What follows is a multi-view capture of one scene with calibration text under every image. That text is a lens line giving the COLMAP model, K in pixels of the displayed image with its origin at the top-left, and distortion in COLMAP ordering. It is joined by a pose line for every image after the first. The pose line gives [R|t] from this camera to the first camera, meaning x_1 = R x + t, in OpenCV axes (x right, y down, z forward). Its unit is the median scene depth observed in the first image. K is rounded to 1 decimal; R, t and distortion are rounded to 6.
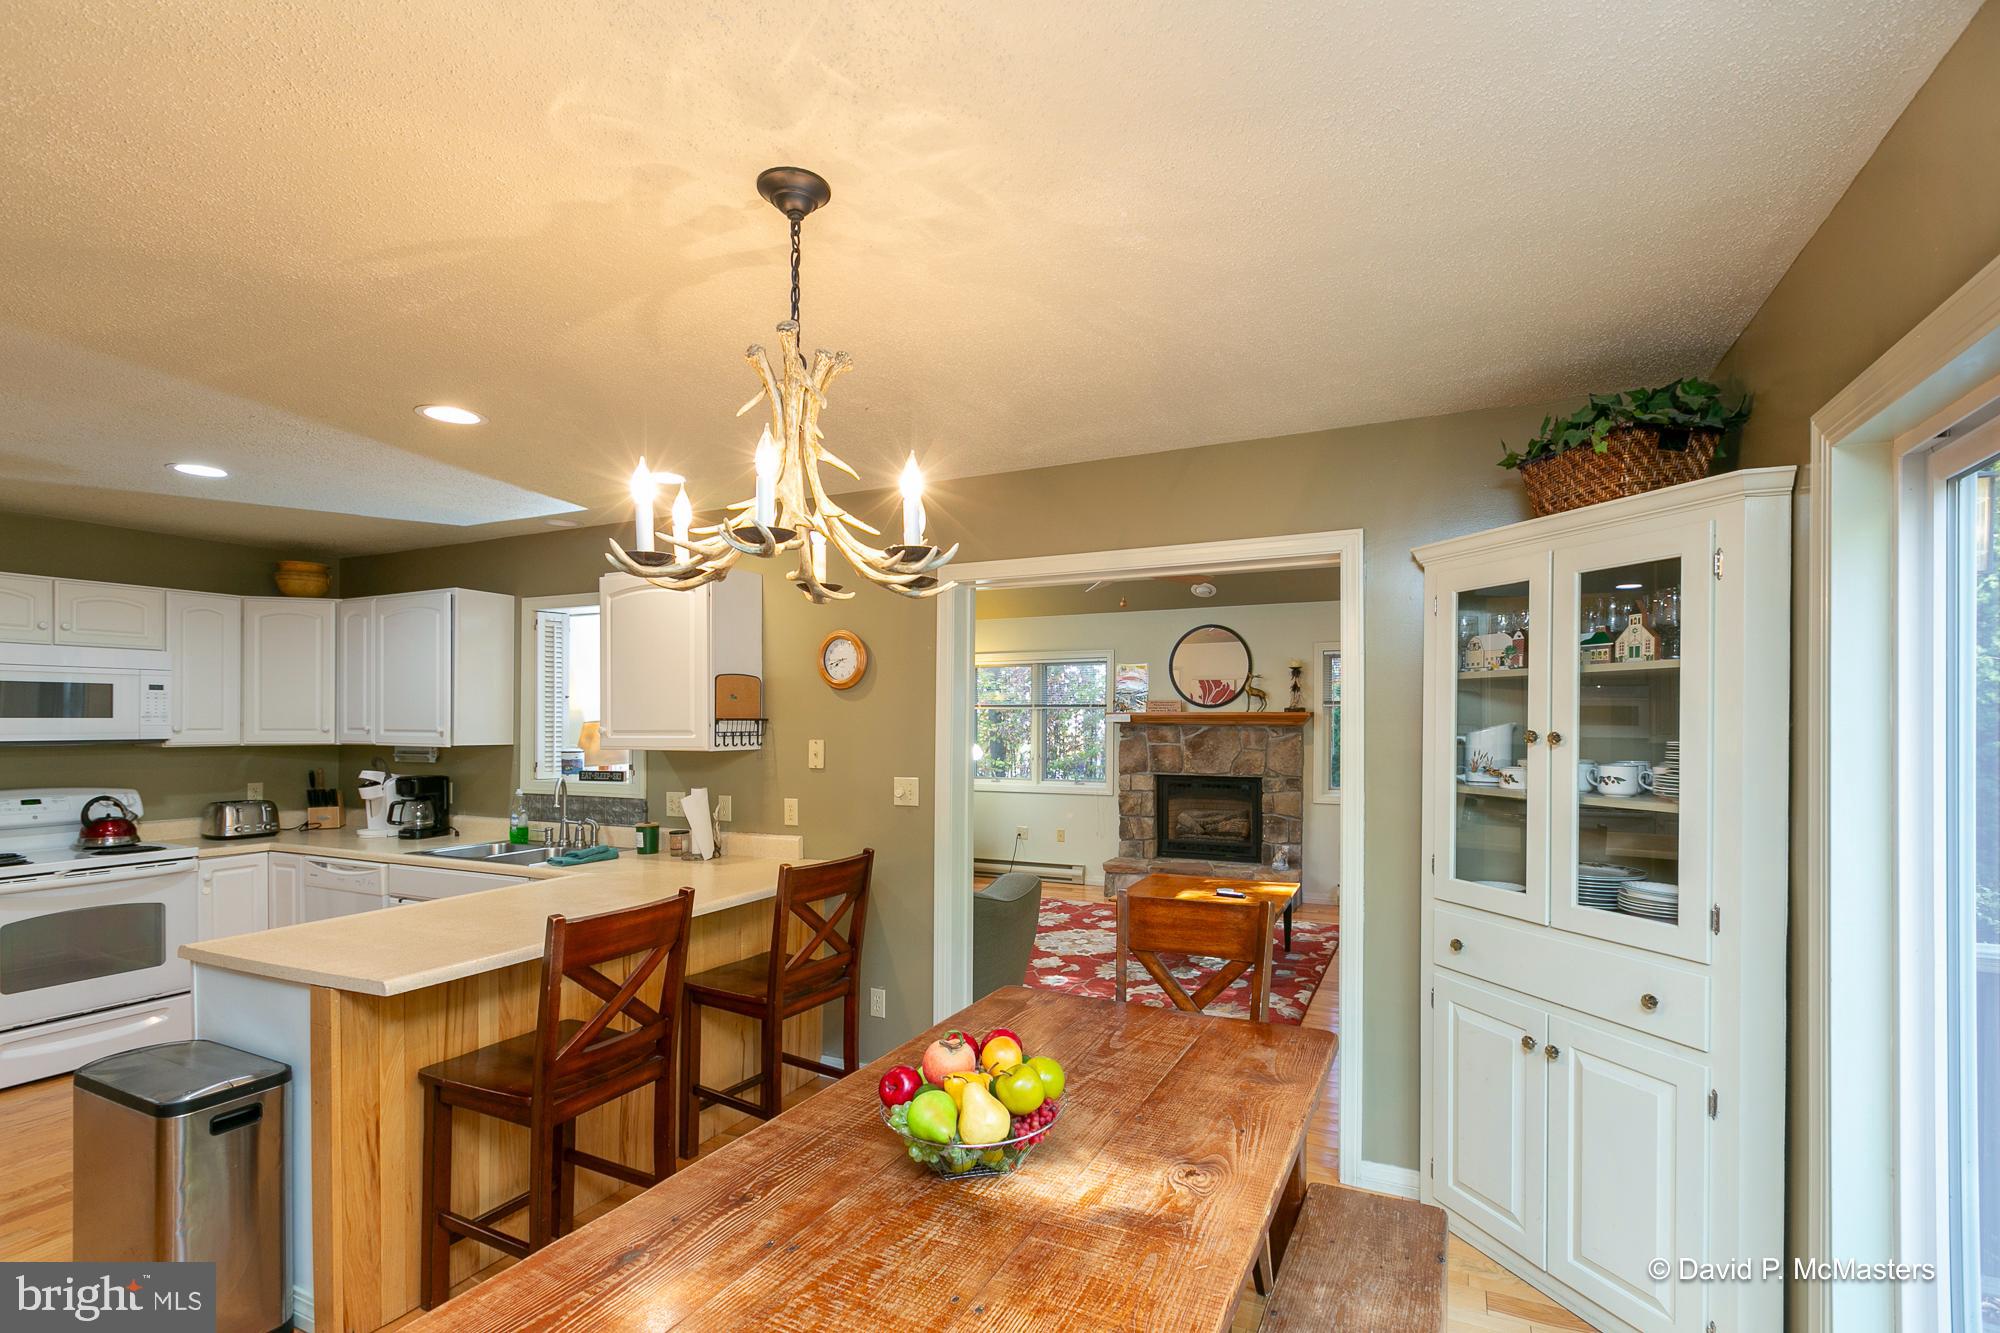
lens RADIAL K [[914.0, 0, 1030.0], [0, 914.0, 720.7], [0, 0, 1]] dist [-0.000630, -0.000053]
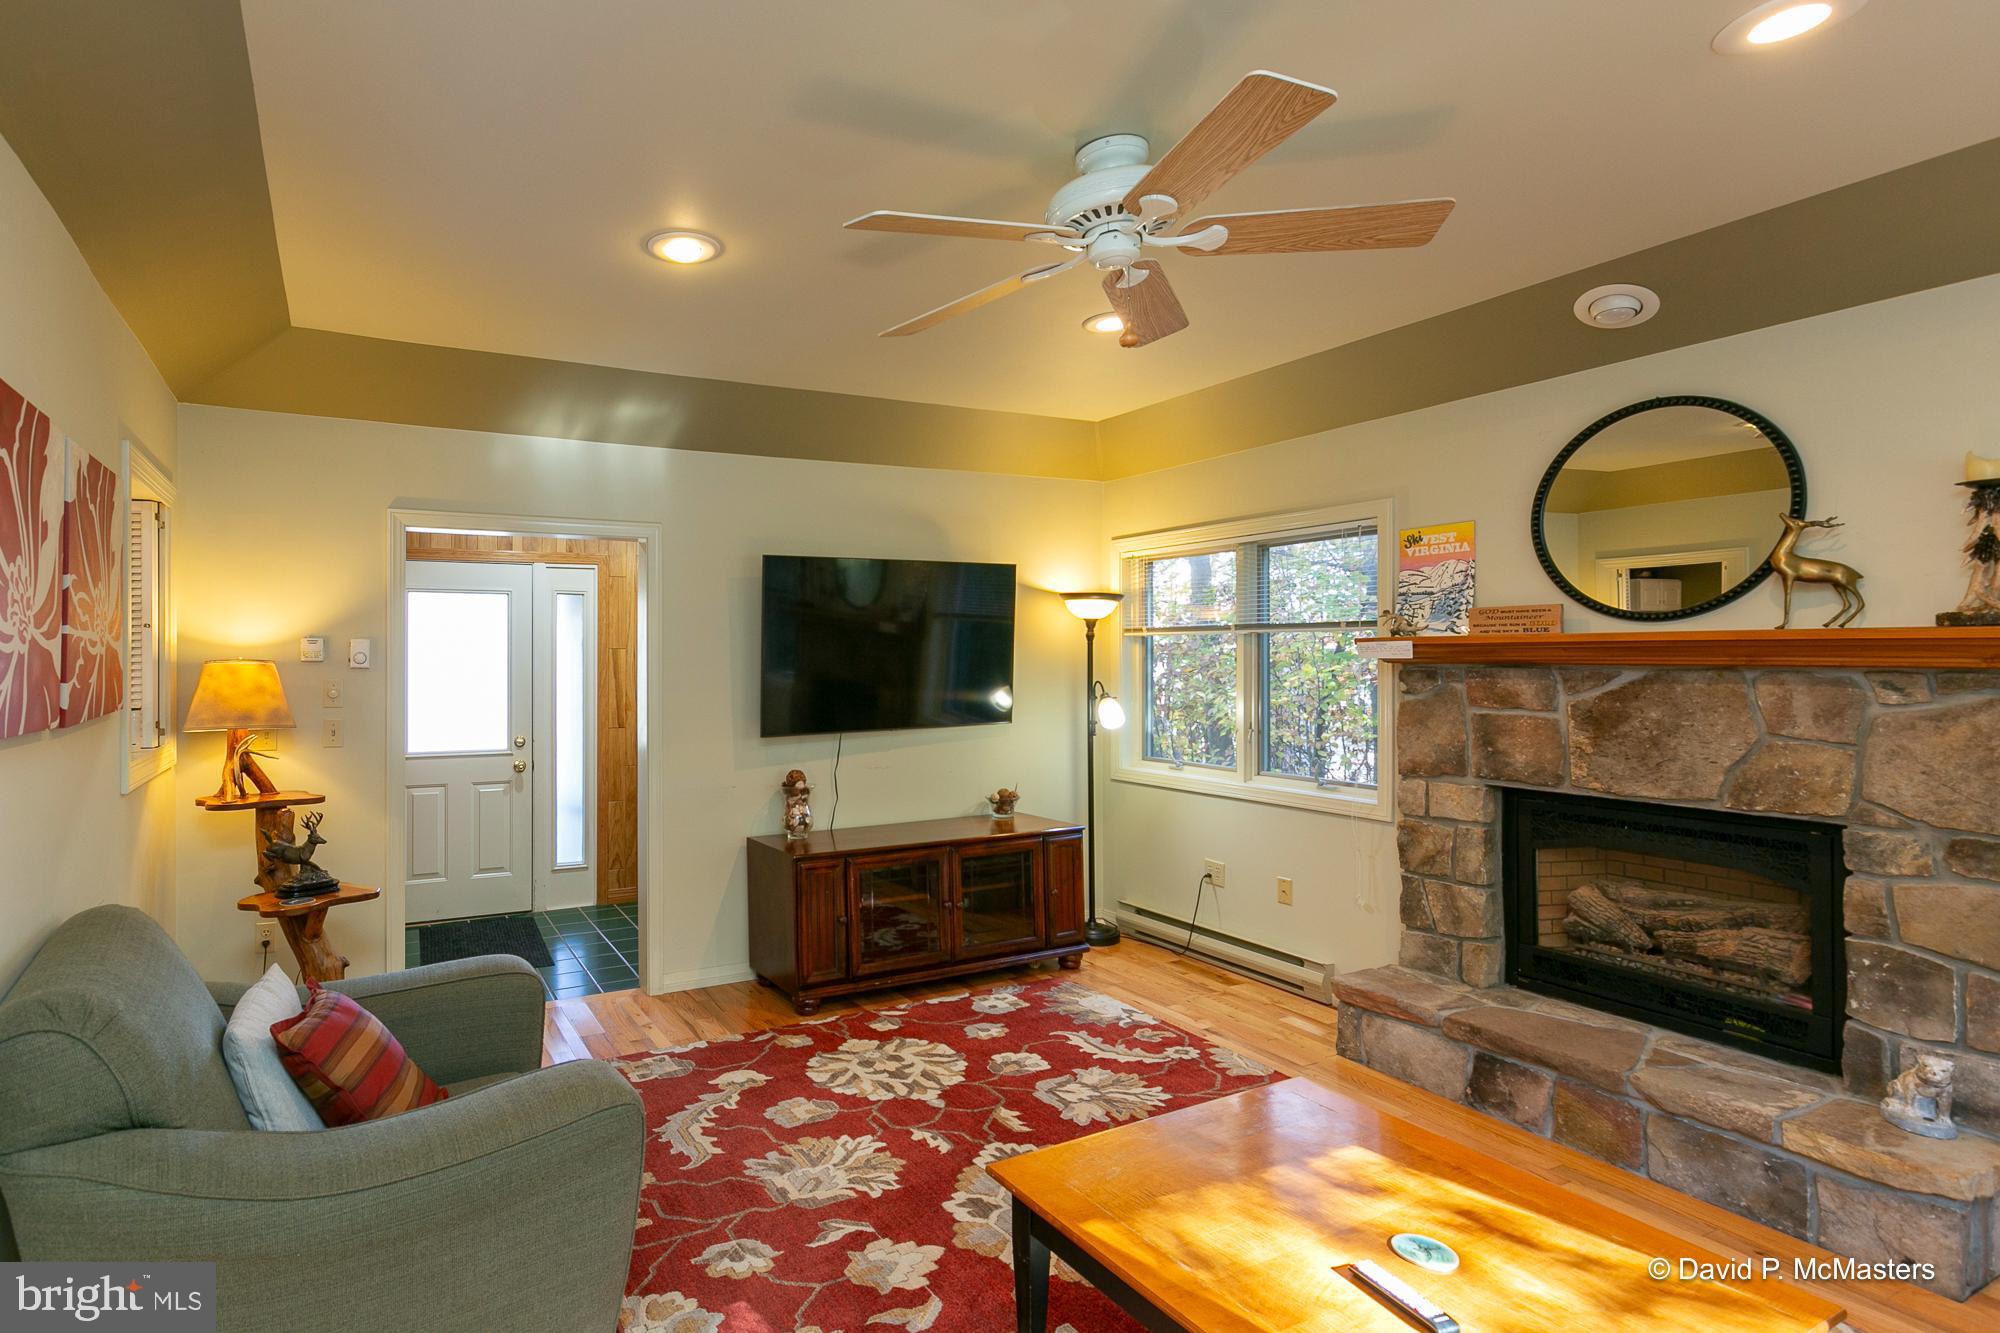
lens RADIAL K [[992.5, 0, 793.9], [0, 992.5, 654.9], [0, 0, 1]] dist [0.003544, 0.001595]
pose [[0.761121, -0.004169, -0.648597, 0.198327], [0.002881, 0.999991, -0.003047, 0.000233], [0.648604, 0.000451, 0.761126, 0.474042]]
